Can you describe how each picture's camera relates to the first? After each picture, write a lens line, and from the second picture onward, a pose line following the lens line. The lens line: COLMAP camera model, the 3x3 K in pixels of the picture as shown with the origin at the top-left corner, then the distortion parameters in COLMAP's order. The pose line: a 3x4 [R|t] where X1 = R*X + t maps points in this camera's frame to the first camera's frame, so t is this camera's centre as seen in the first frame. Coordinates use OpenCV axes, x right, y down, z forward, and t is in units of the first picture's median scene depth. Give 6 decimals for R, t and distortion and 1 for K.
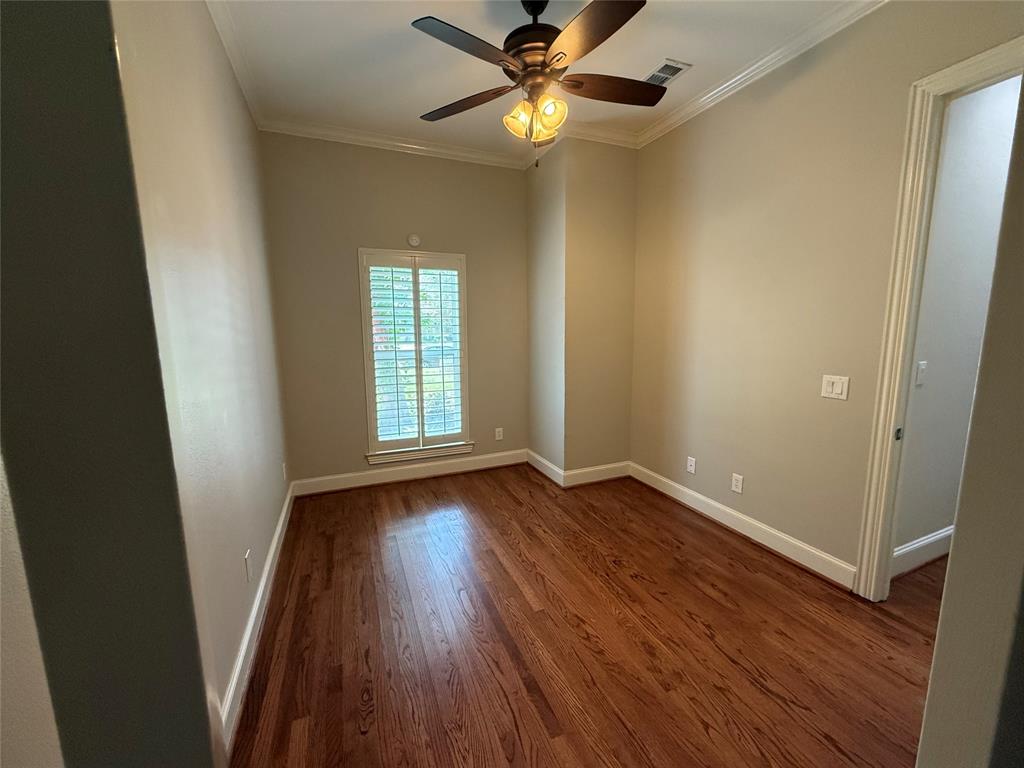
lens RADIAL K [[409.1, 0, 512.9], [0, 409.1, 383.9], [0, 0, 1]] dist [0.002128, -0.000492]
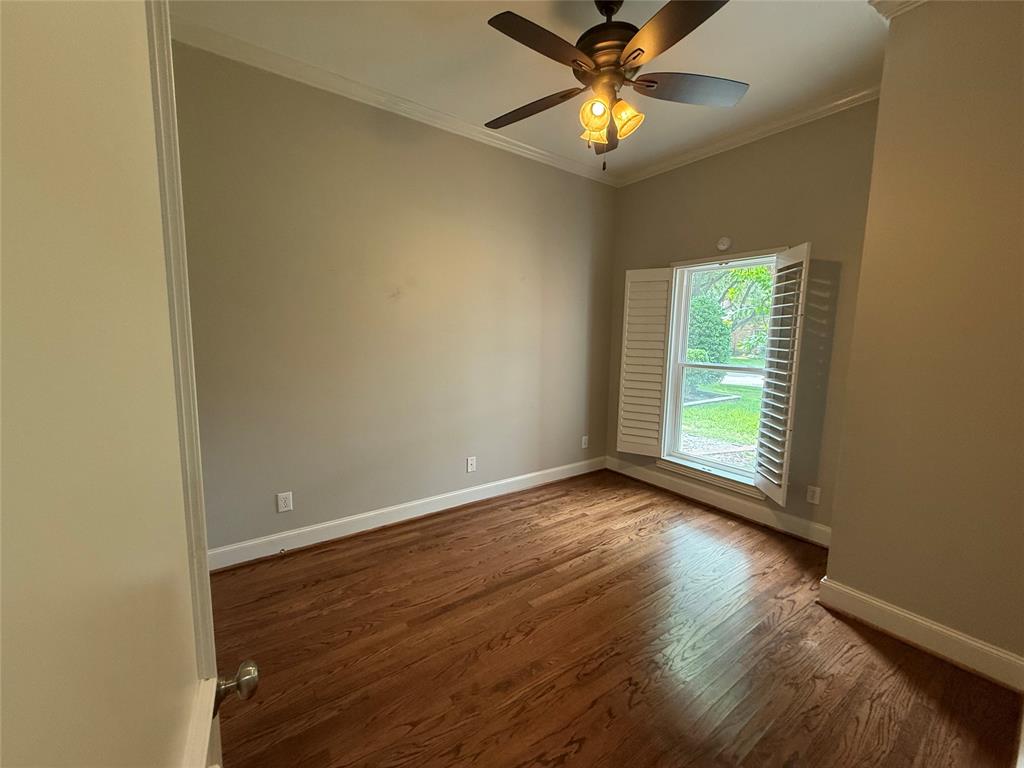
lens RADIAL K [[409.1, 0, 510.8], [0, 409.1, 383.8], [0, 0, 1]] dist [0.002128, -0.000492]
pose [[0.224218, 0.125860, -0.966378, 1.063162], [-0.157747, 0.983235, 0.091455, -0.098577], [0.961687, 0.131937, 0.240313, 0.662805]]
